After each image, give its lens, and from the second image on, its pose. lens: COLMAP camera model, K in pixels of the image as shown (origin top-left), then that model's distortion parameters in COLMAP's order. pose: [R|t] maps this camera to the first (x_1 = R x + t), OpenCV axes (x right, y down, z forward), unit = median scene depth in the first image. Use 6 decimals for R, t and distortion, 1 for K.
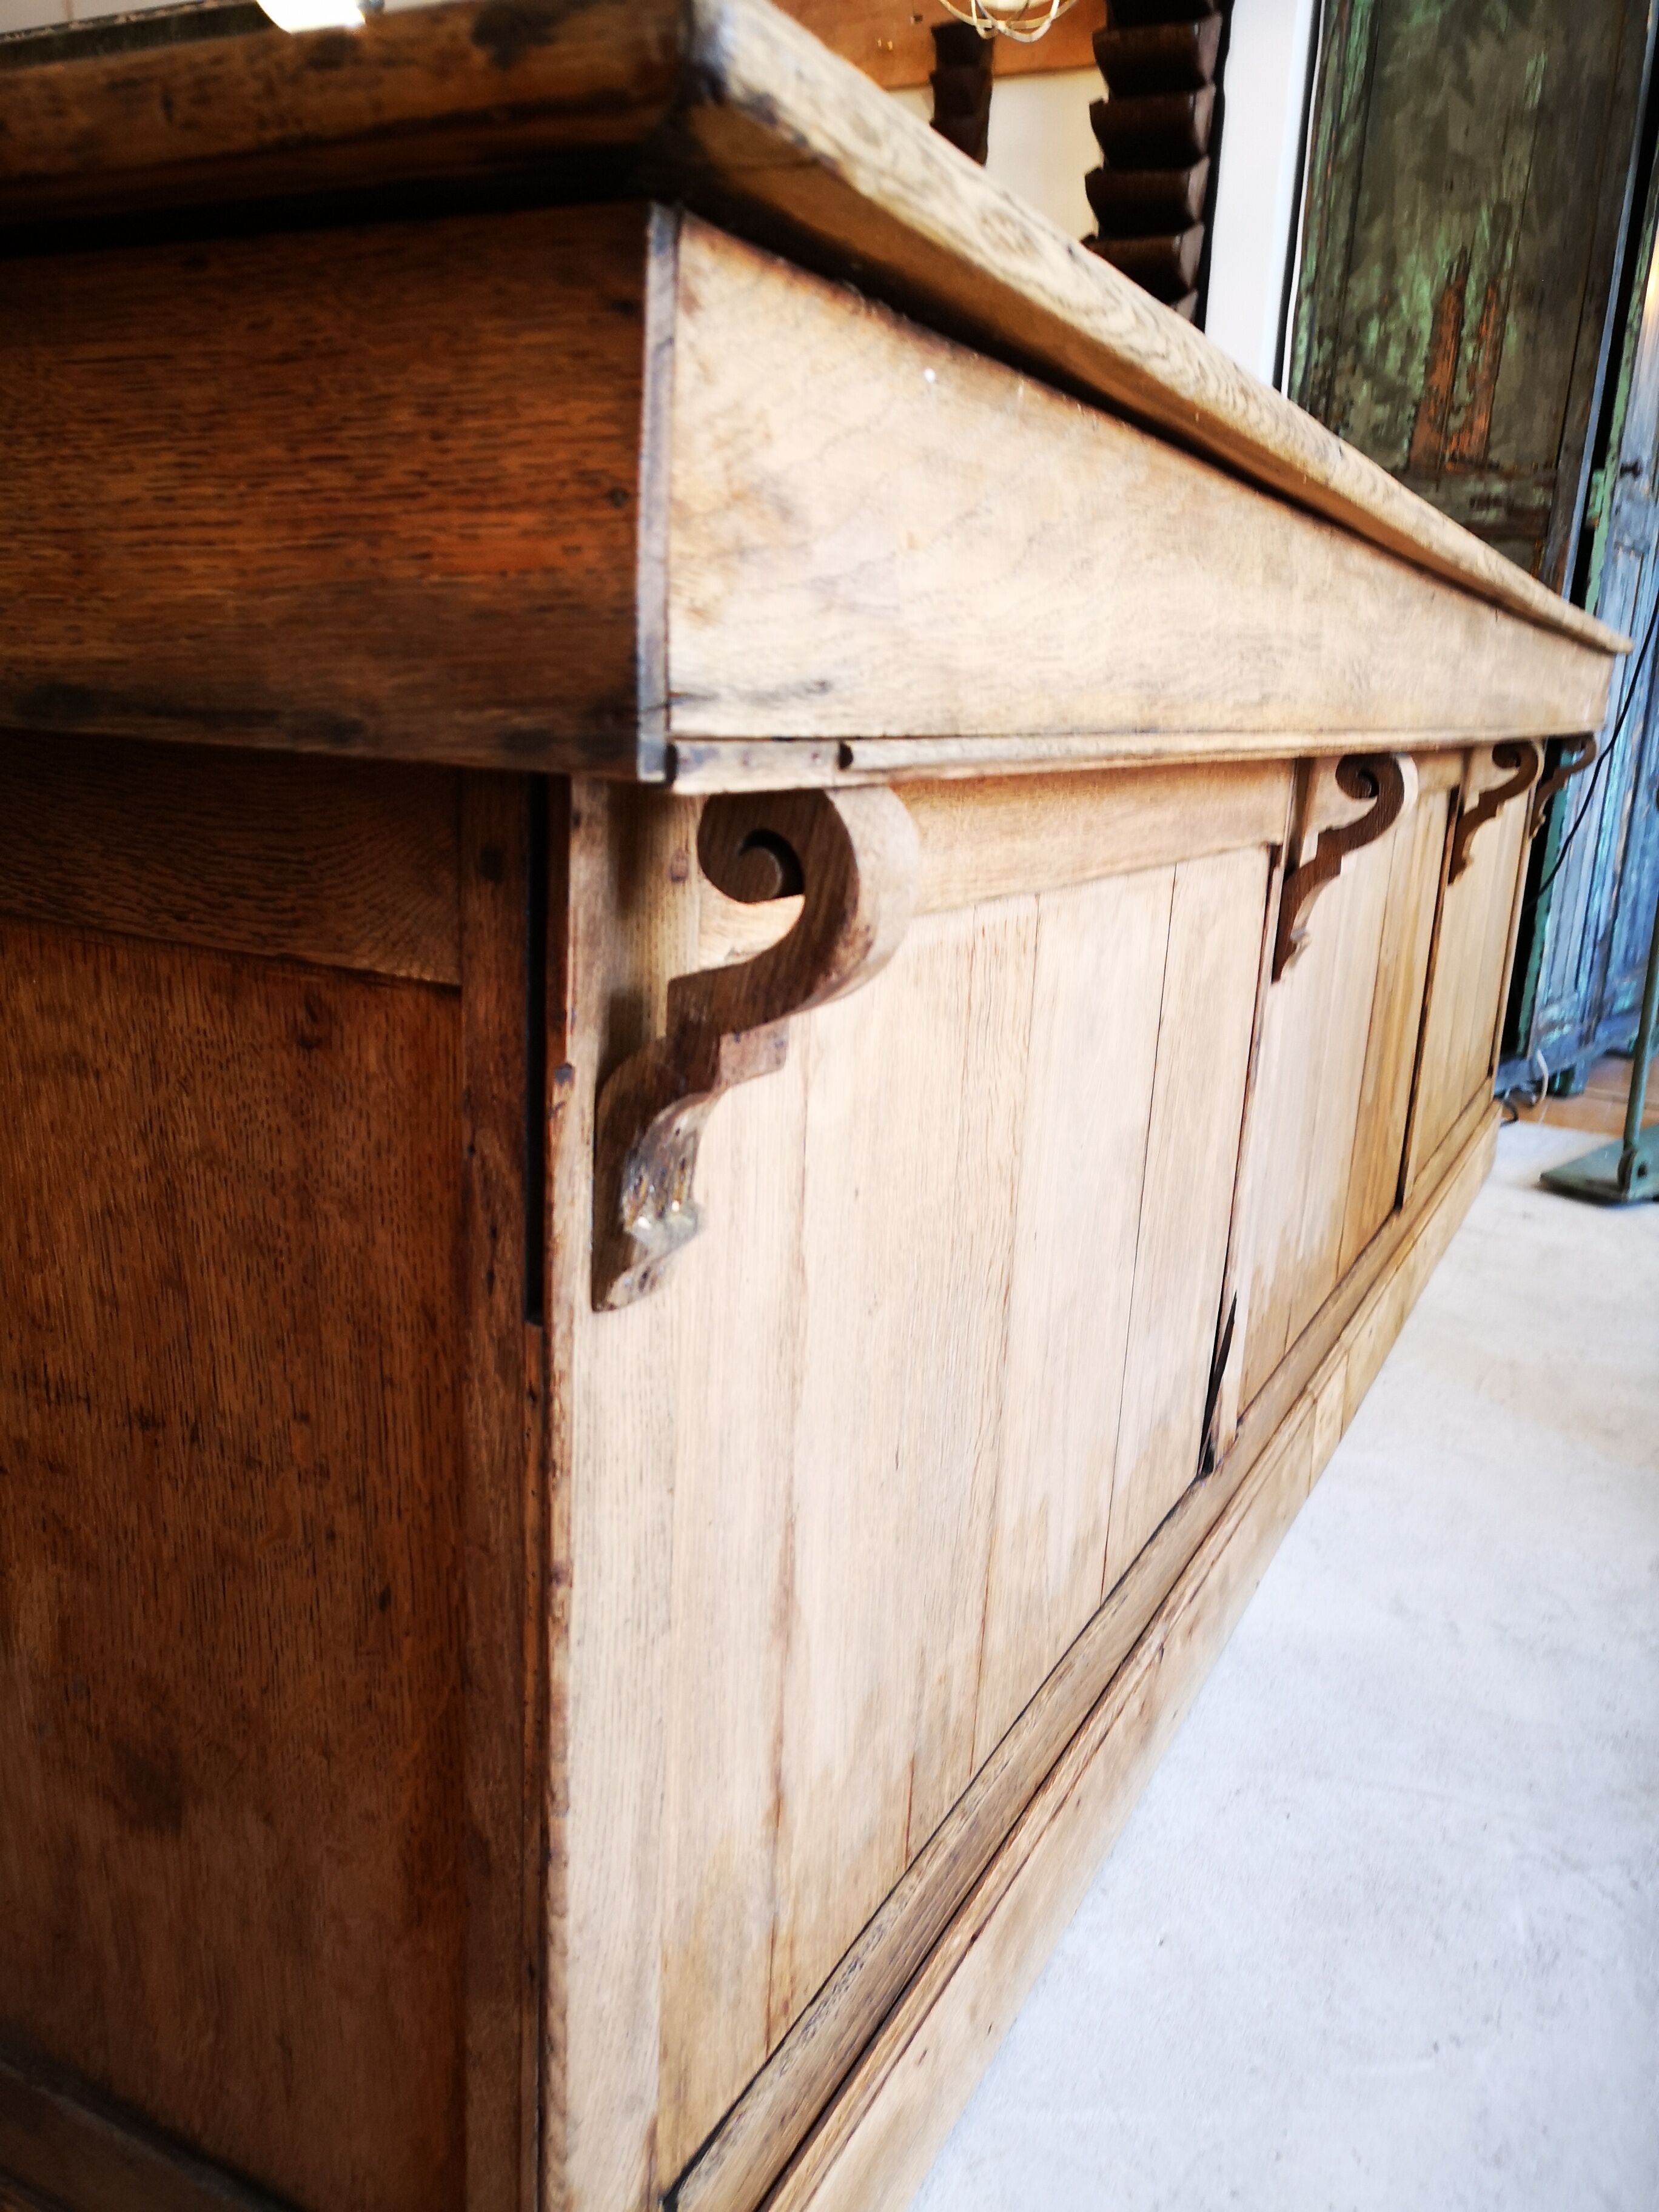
lens RADIAL K [[1710.3, 0, 836.5], [0, 1710.3, 1110.4], [0, 0, 1]] dist [0.058336, -0.080569]
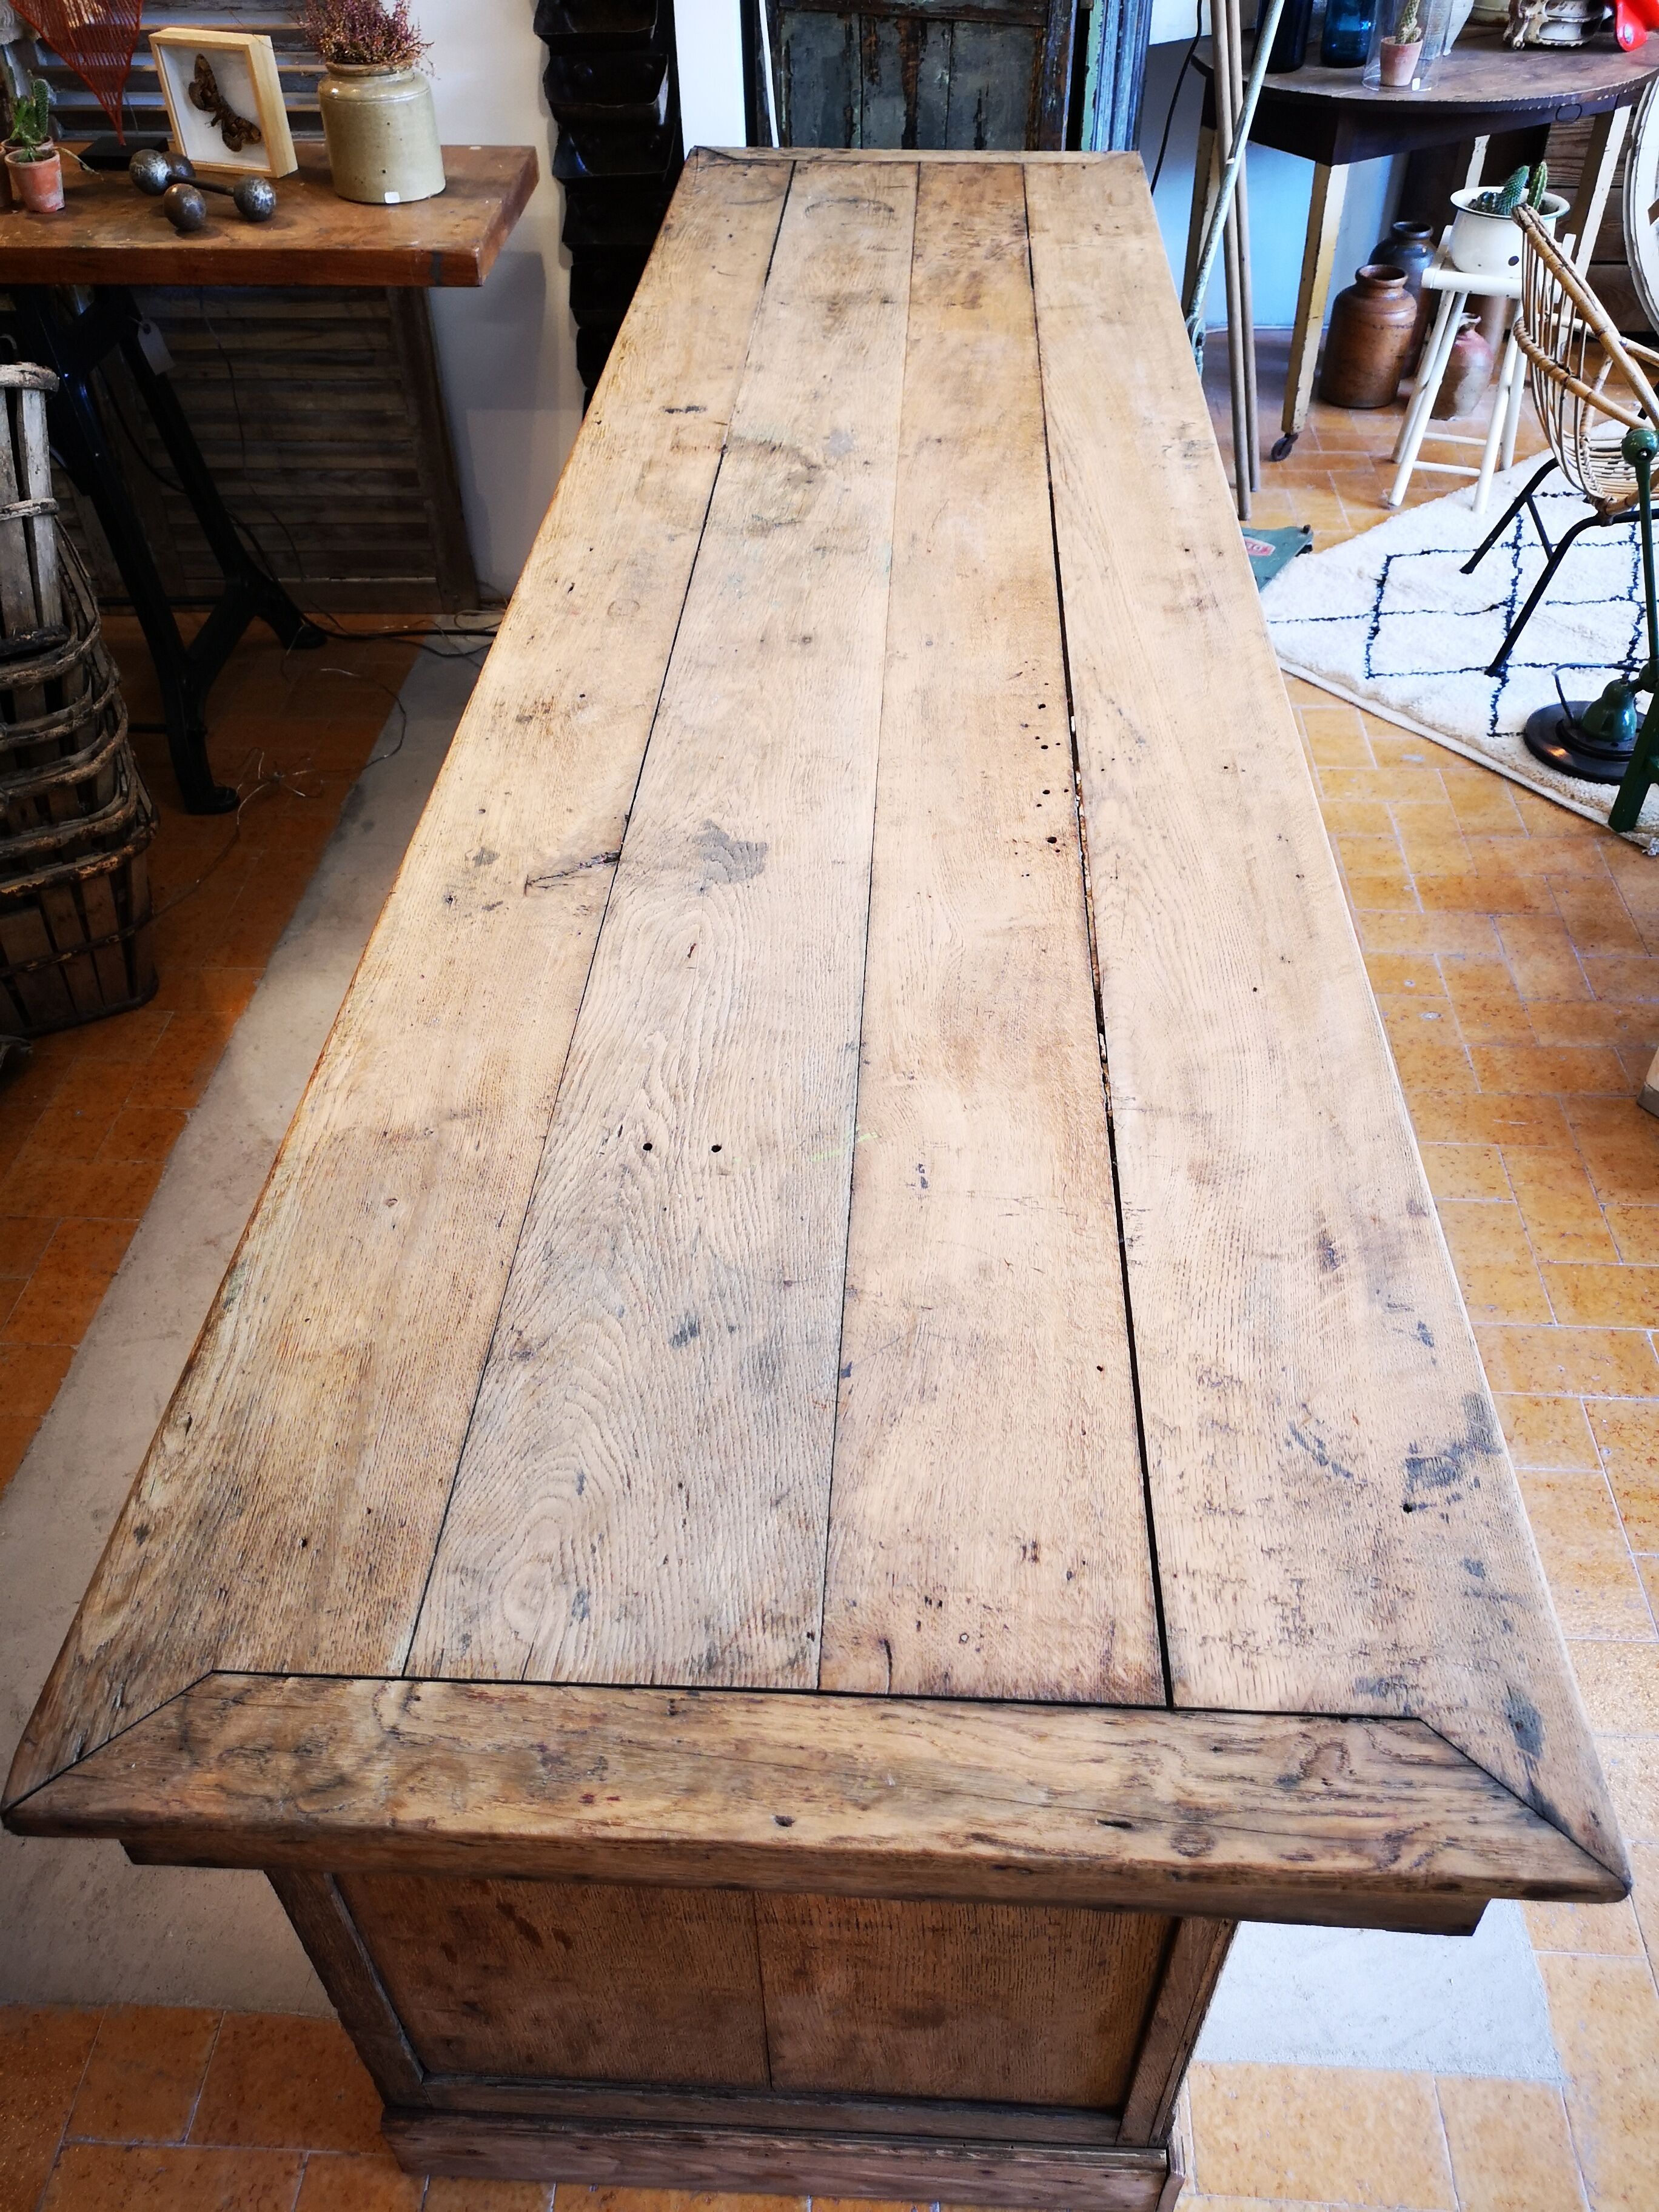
lens RADIAL K [[1720.1, 0, 829.9], [0, 1720.1, 1103.8], [0, 0, 1]] dist [0.039546, -0.031887]
pose [[0.911764, -0.318021, 0.259901, -0.521152], [0.153891, 0.851232, 0.501719, -1.109095], [-0.380793, -0.417453, 0.825064, -0.079623]]
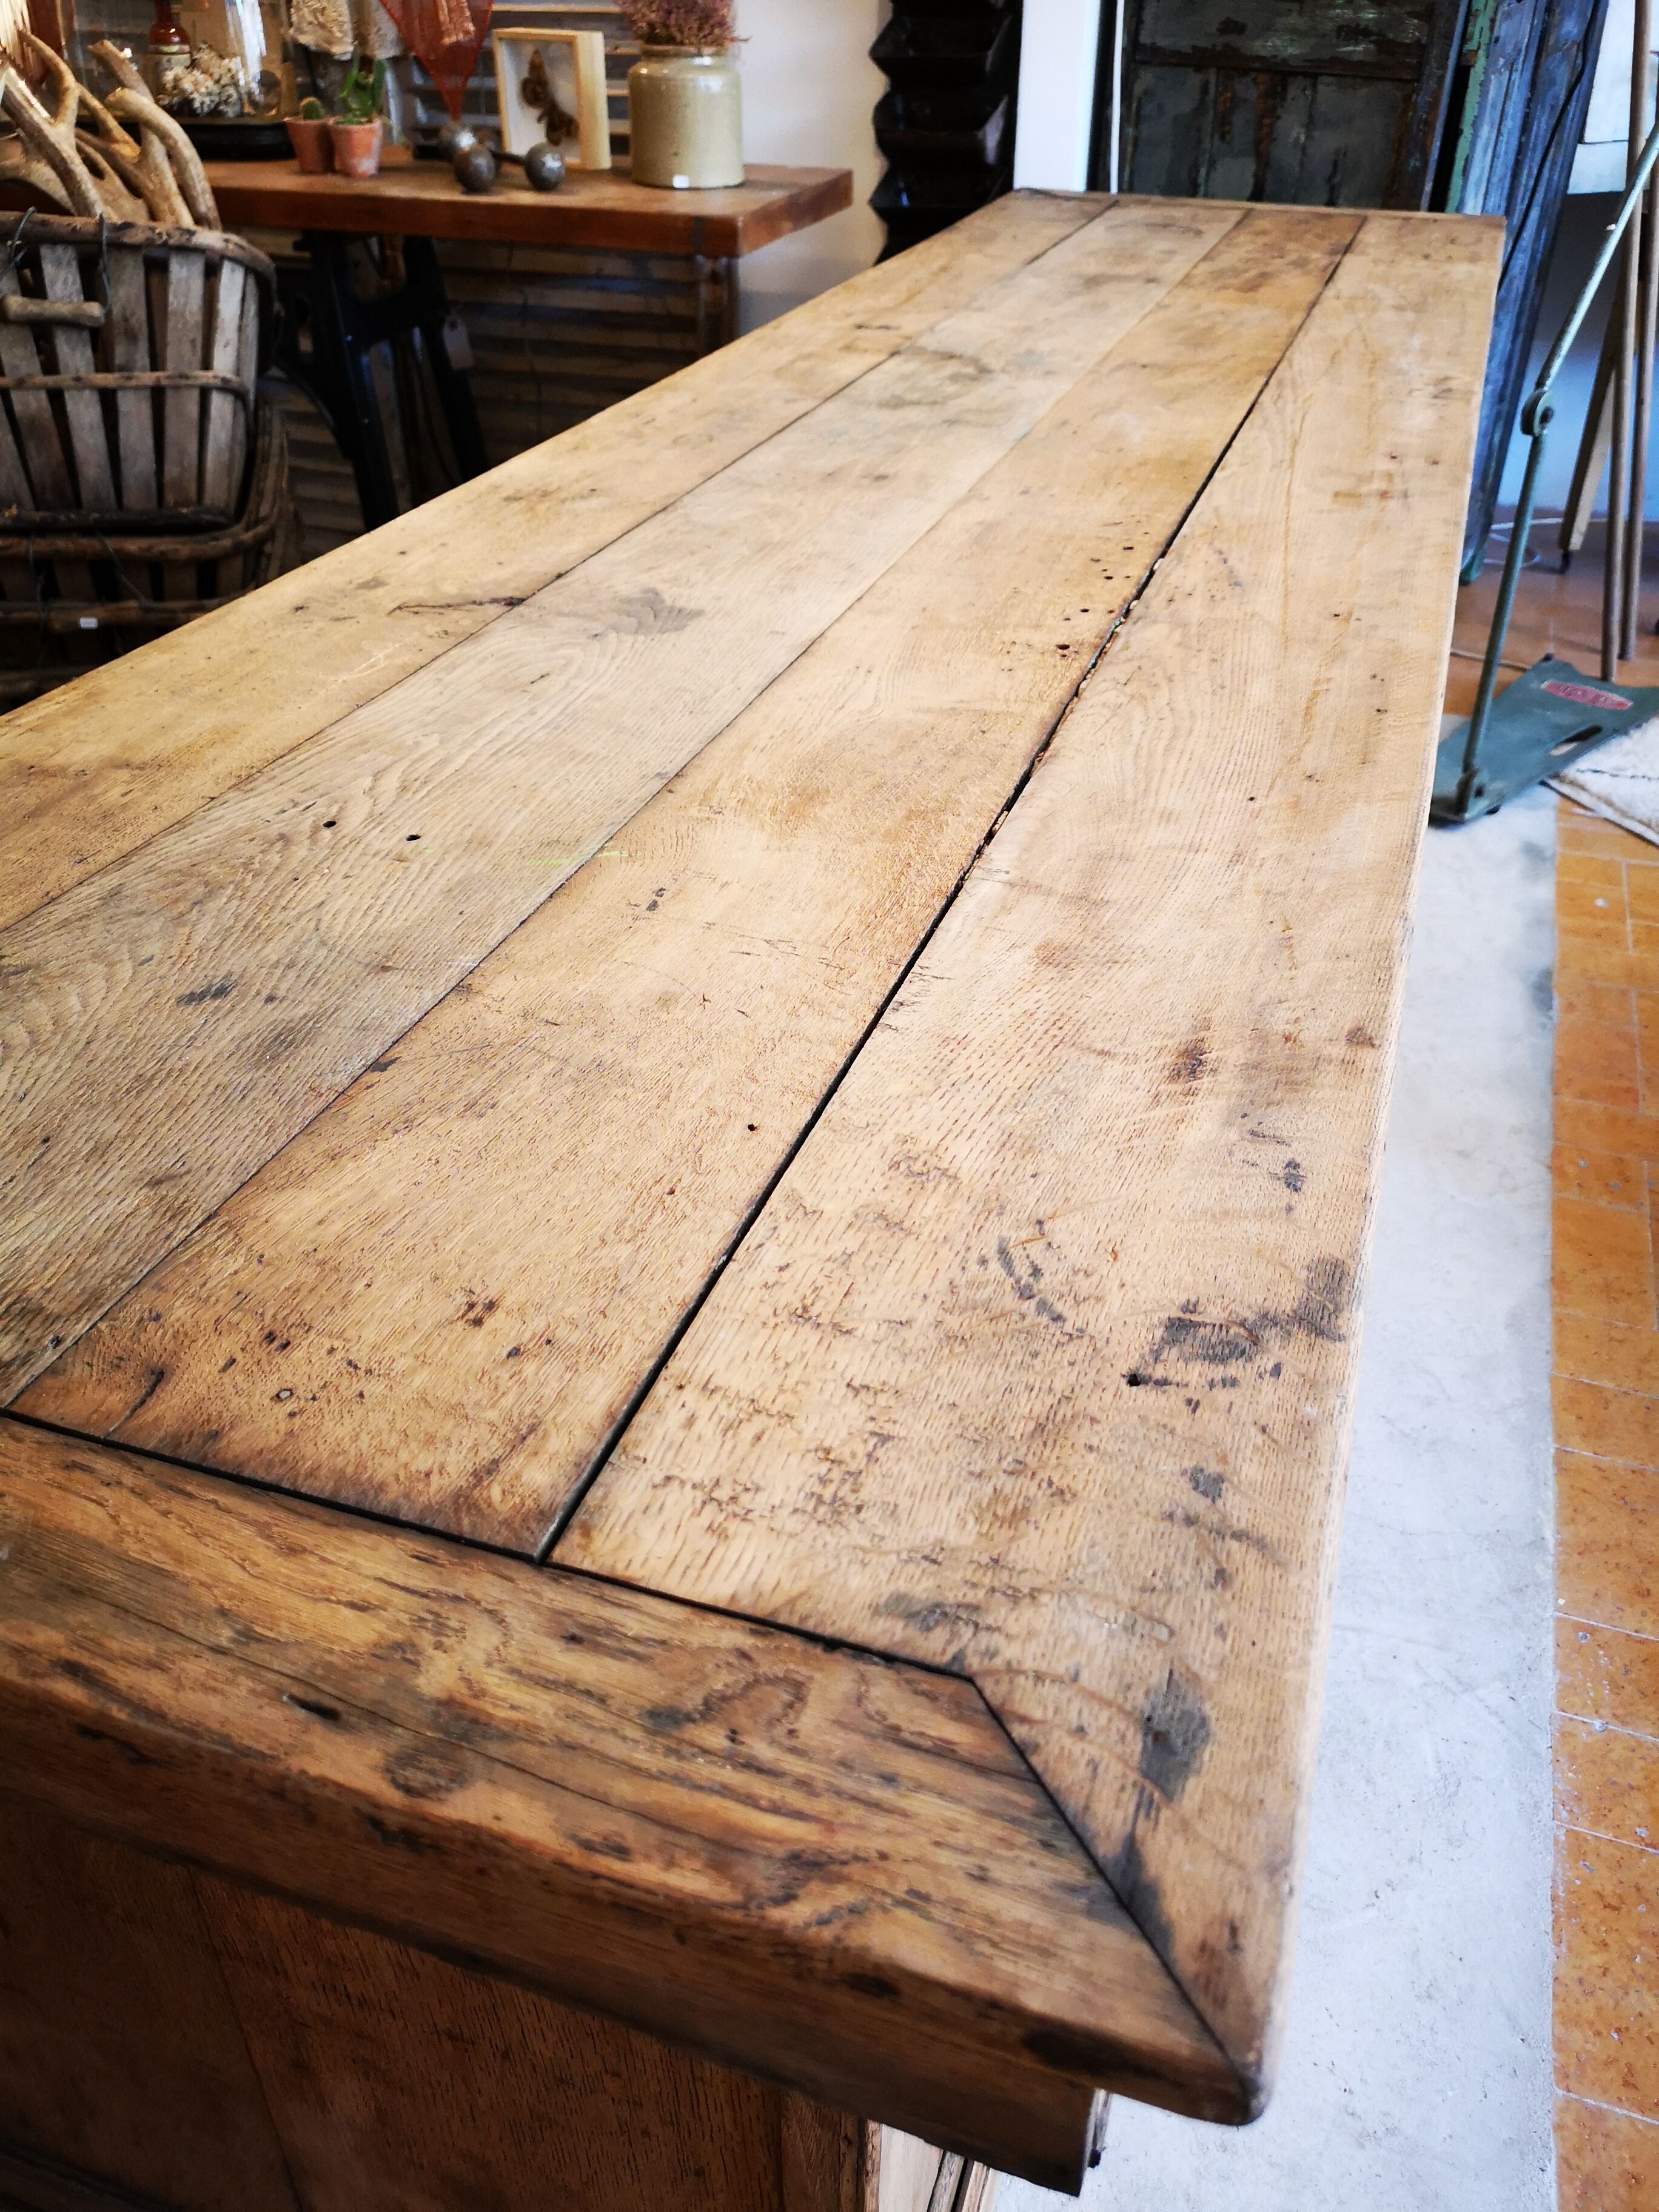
lens RADIAL K [[1728.8, 0, 832.6], [0, 1728.8, 1102.9], [0, 0, 1]] dist [0.036804, -0.031458]
pose [[0.988442, -0.114954, 0.098835, -0.139390], [0.073568, 0.933748, 0.350289, -0.600391], [-0.132554, -0.338969, 0.931413, 0.051206]]
